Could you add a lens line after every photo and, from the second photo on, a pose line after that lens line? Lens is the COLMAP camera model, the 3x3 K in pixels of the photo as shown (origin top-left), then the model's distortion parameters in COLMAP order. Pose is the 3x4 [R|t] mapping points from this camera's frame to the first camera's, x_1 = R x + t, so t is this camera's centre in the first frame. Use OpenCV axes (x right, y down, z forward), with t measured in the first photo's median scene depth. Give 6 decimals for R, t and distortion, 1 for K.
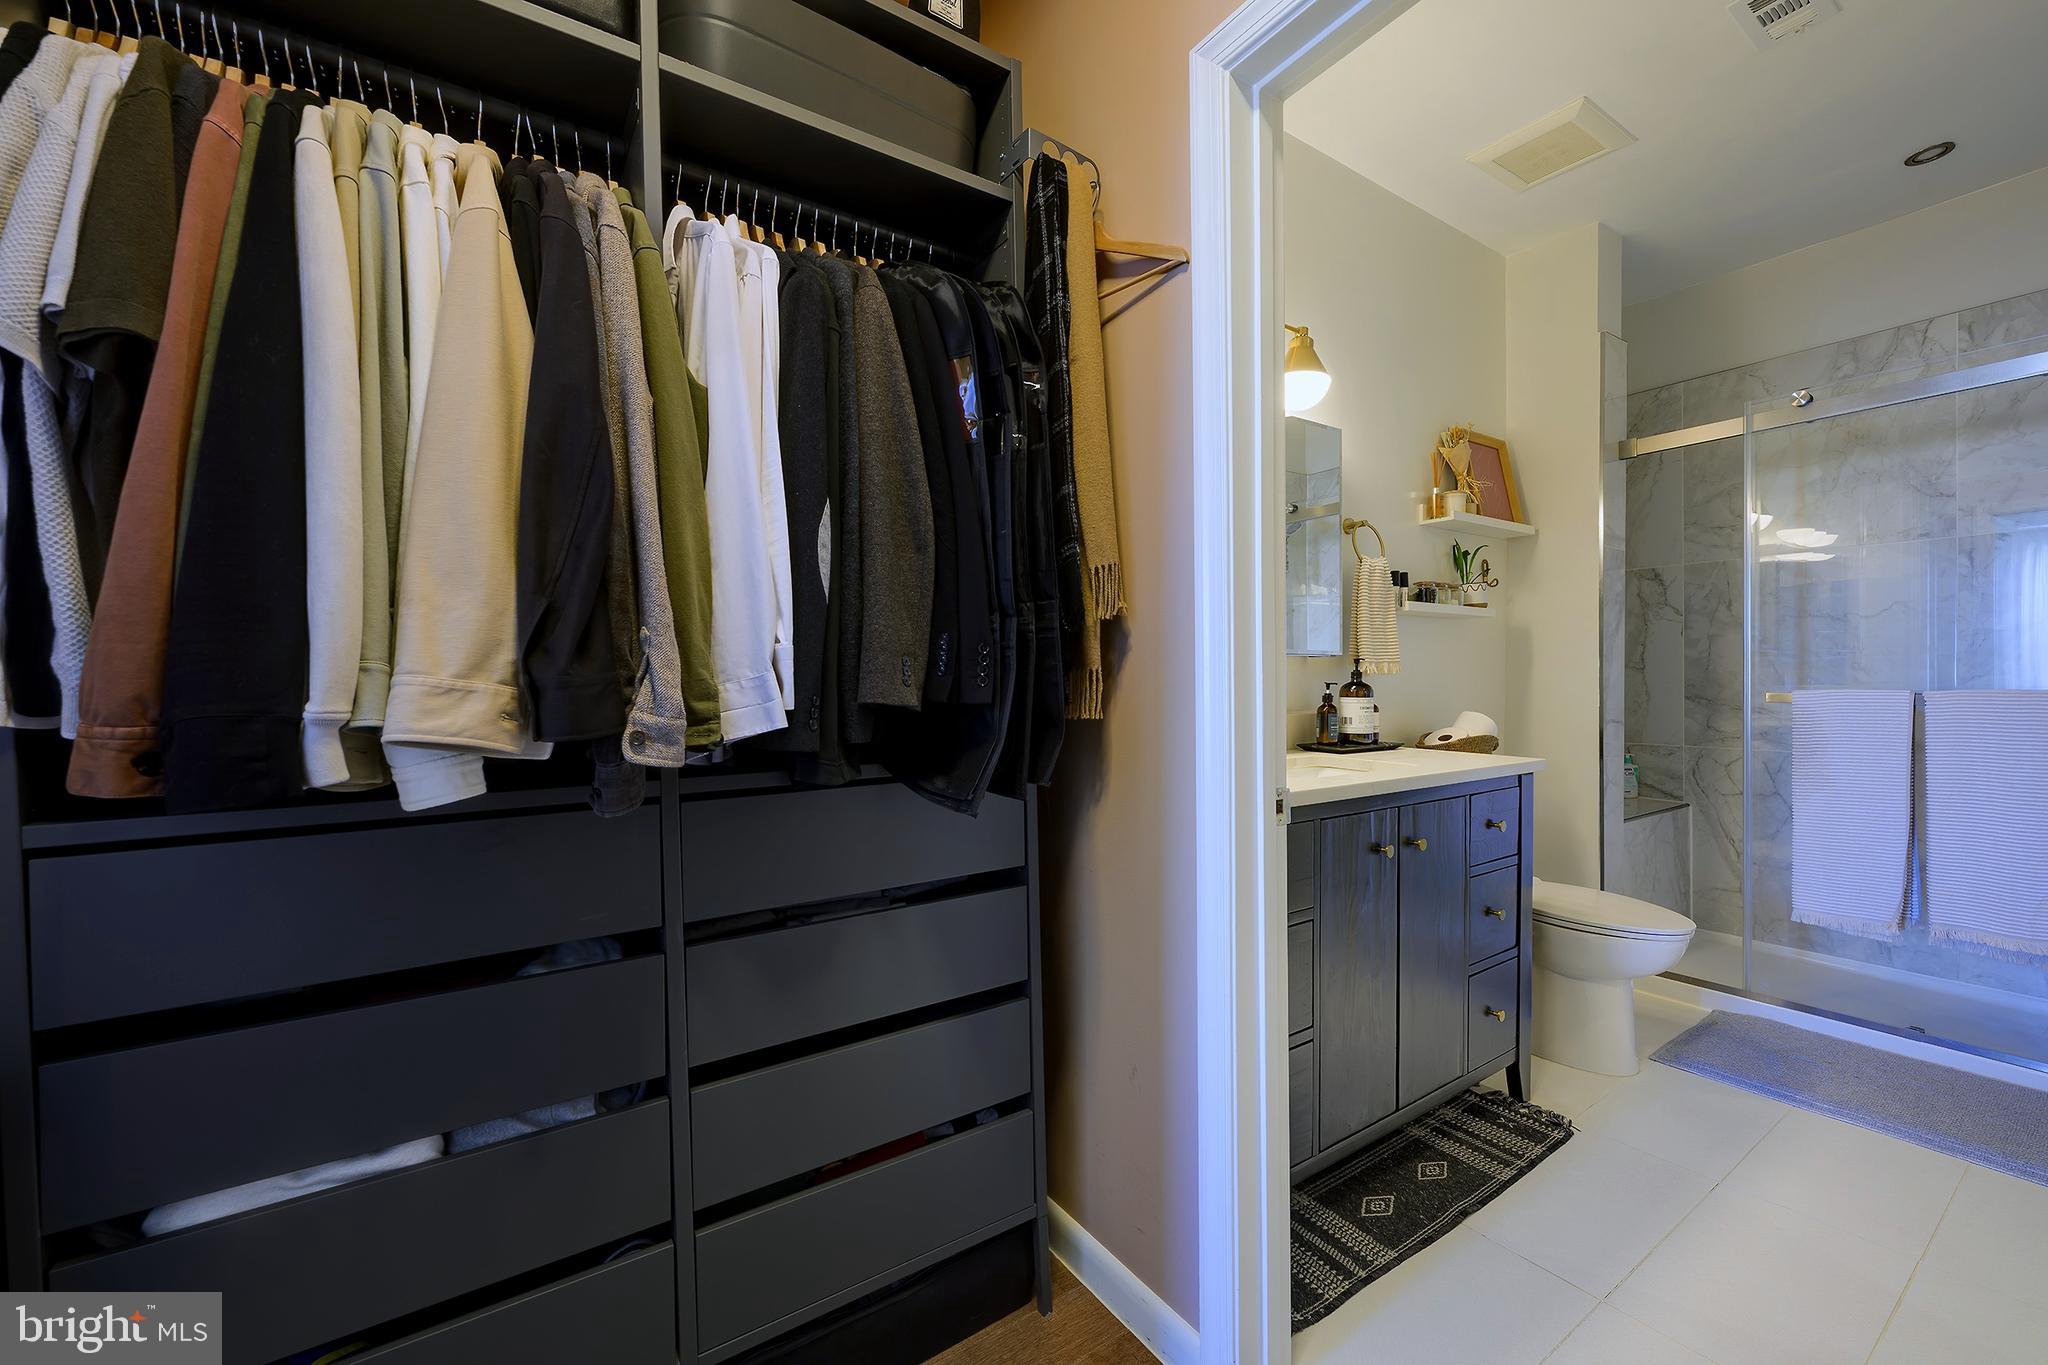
lens RADIAL K [[821.0, 0, 1024.0], [0, 821.0, 682.5], [0, 0, 1]] dist [-0.002226, -0.000218]
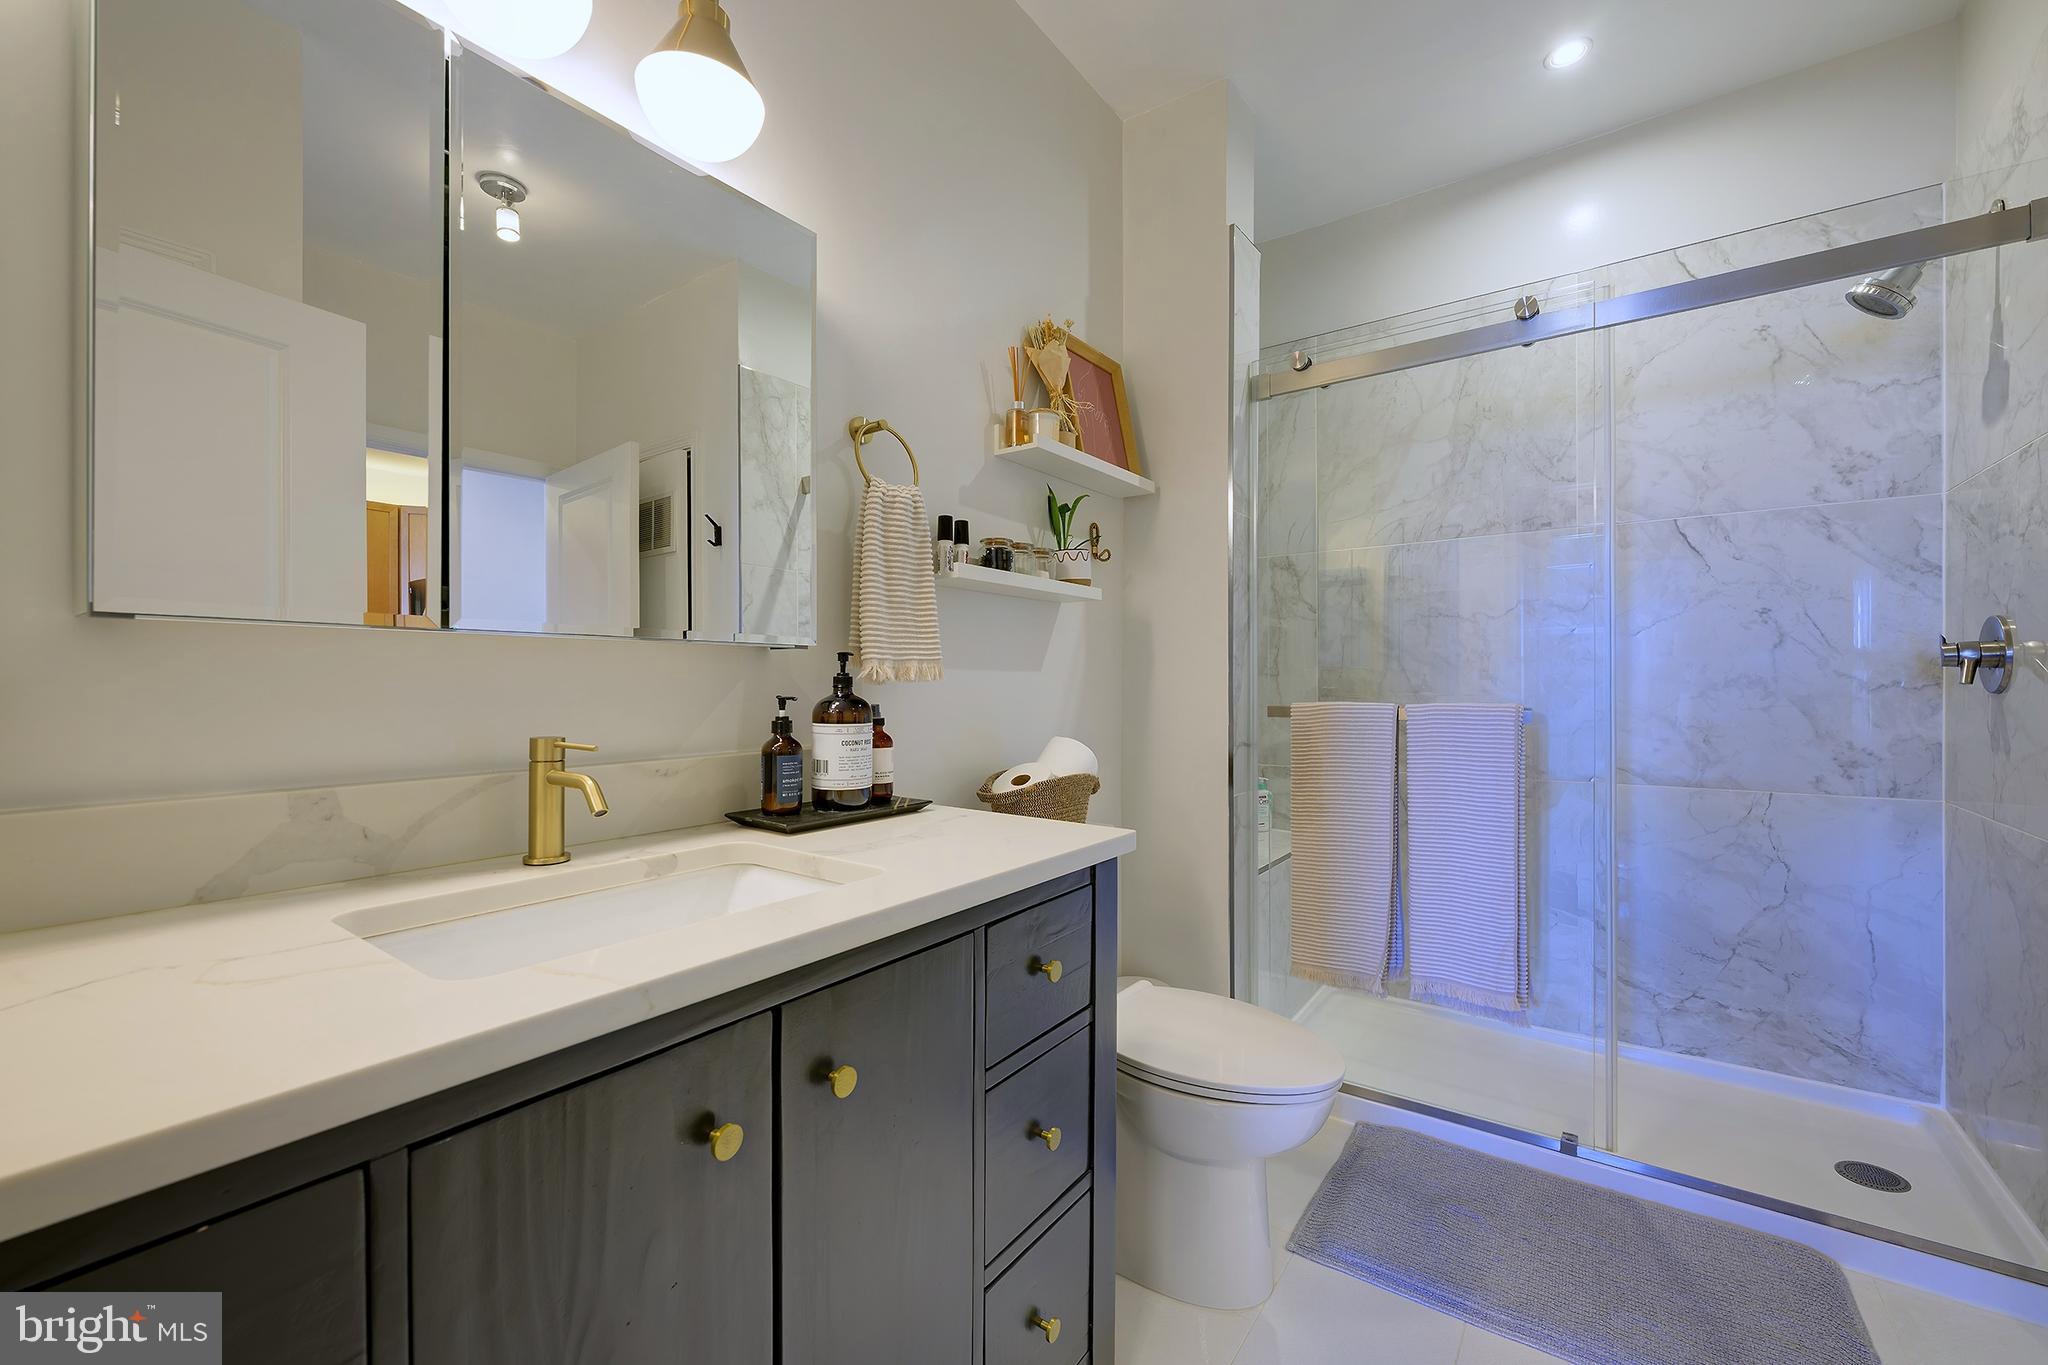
lens RADIAL K [[831.7, 0, 1024.0], [0, 831.7, 682.5], [0, 0, 1]] dist [-0.000027, 0.000013]
pose [[0.938573, 0.002964, 0.345068, 0.320011], [-0.000965, 0.999982, -0.005964, -0.005805], [-0.345079, 0.005265, 0.938559, 0.425966]]
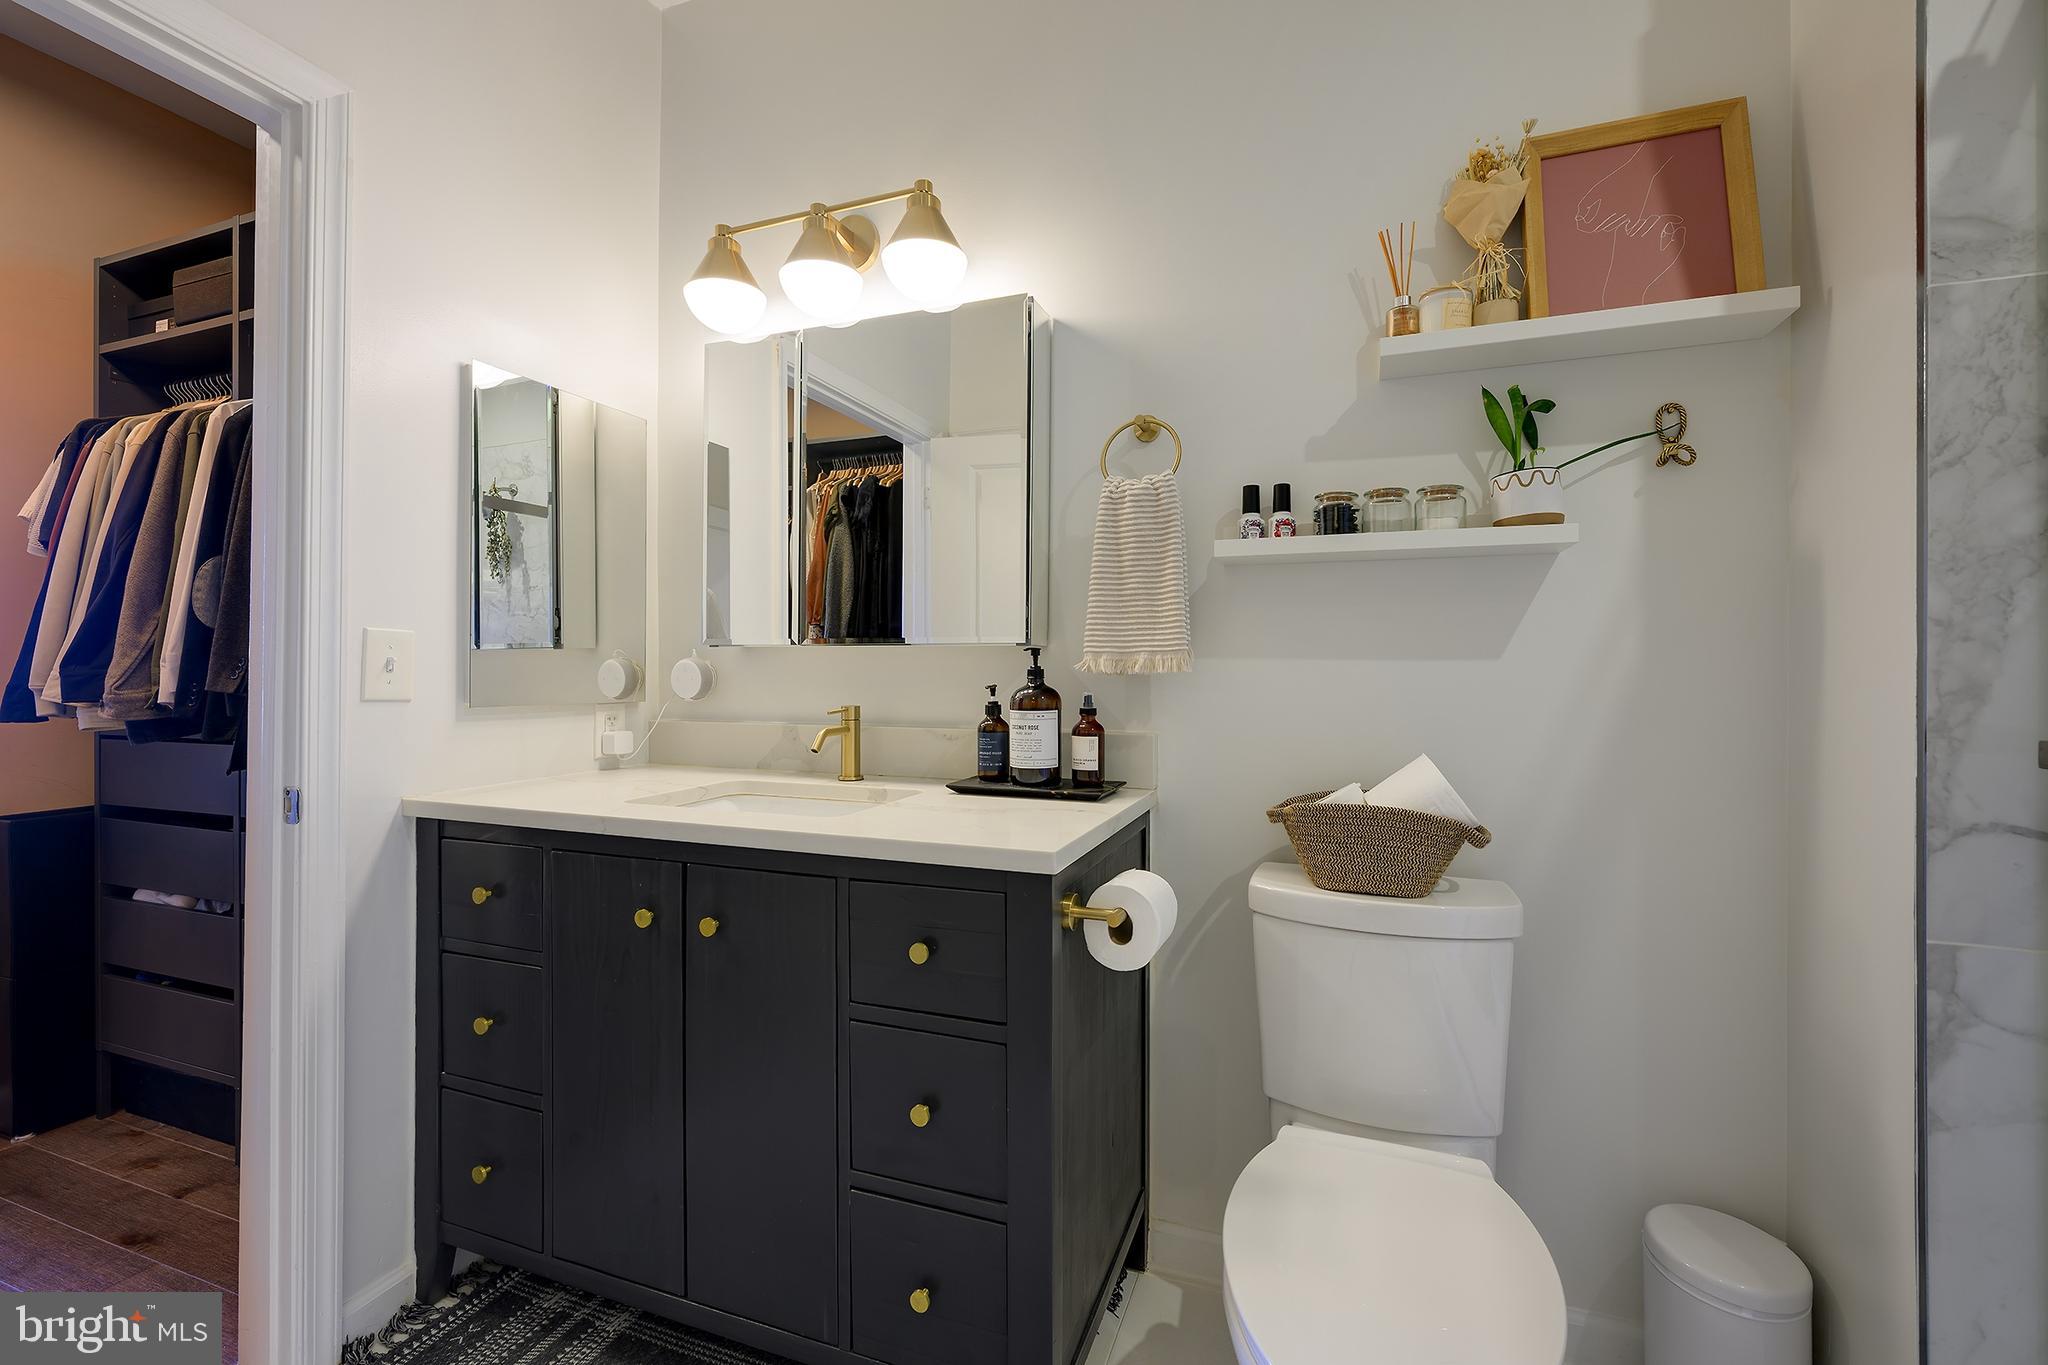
lens RADIAL K [[820.1, 0, 1061.1], [0, 820.1, 671.6], [0, 0, 1]] dist [-0.000772, -0.000078]
pose [[0.591647, 0.008102, -0.806157, 0.904093], [-0.007575, 0.999961, 0.004491, -0.013972], [0.806162, 0.003450, 0.591685, 0.630576]]
